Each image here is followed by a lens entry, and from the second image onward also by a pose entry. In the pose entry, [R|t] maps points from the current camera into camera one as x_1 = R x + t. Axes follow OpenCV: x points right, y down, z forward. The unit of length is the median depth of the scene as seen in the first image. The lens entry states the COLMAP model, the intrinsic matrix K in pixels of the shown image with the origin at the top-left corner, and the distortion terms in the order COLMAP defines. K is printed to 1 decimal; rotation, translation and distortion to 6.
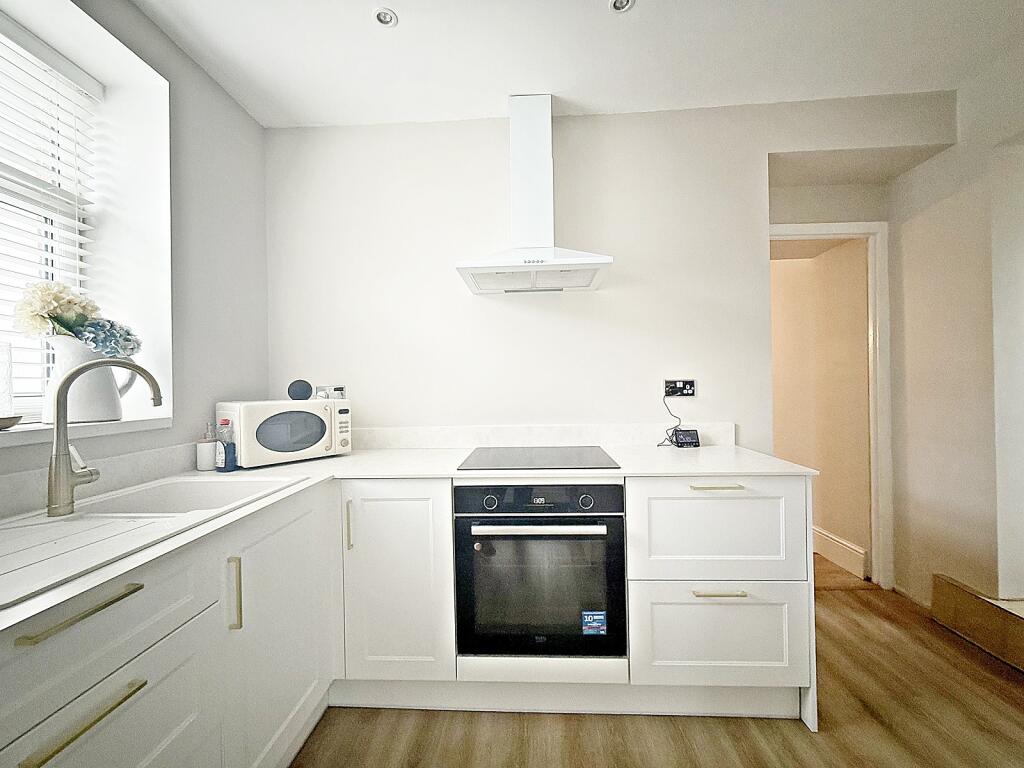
lens RADIAL K [[415.4, 0, 514.8], [0, 415.4, 383.7], [0, 0, 1]] dist [0.000070, 0.000237]
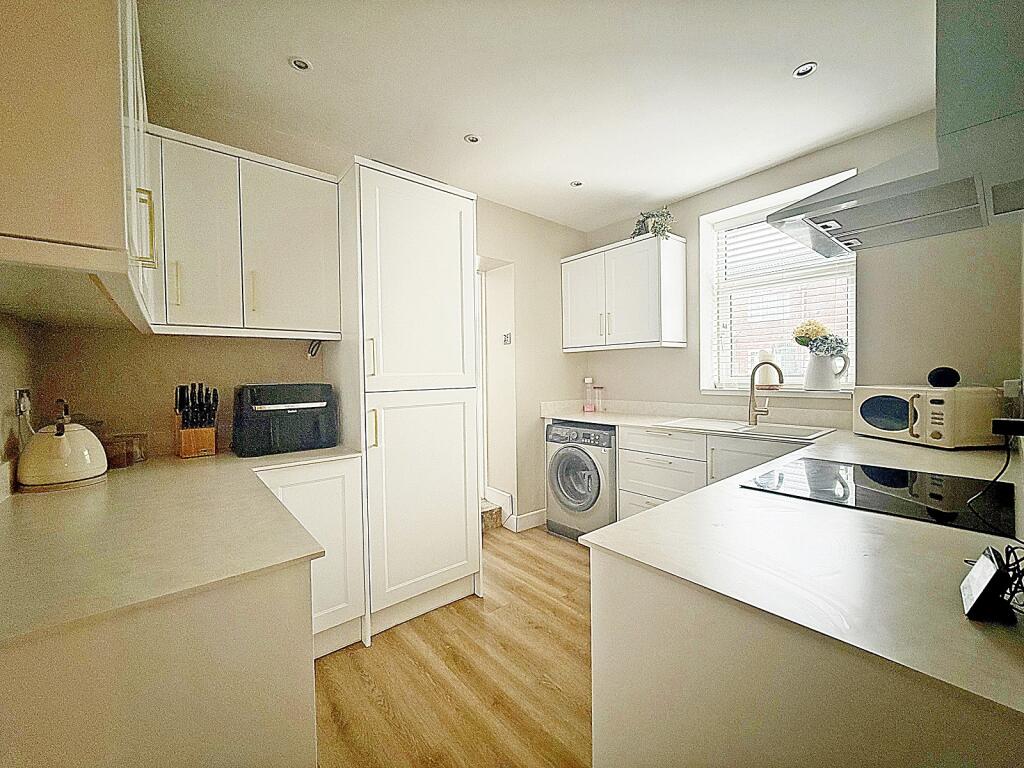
lens RADIAL K [[415.4, 0, 510.6], [0, 415.4, 381.3], [0, 0, 1]] dist [0.000070, 0.000237]
pose [[-0.741024, 0.036168, -0.670503, 1.045007], [0.026876, 0.999346, 0.024203, -0.030020], [0.670940, -0.000086, -0.741512, 1.213281]]
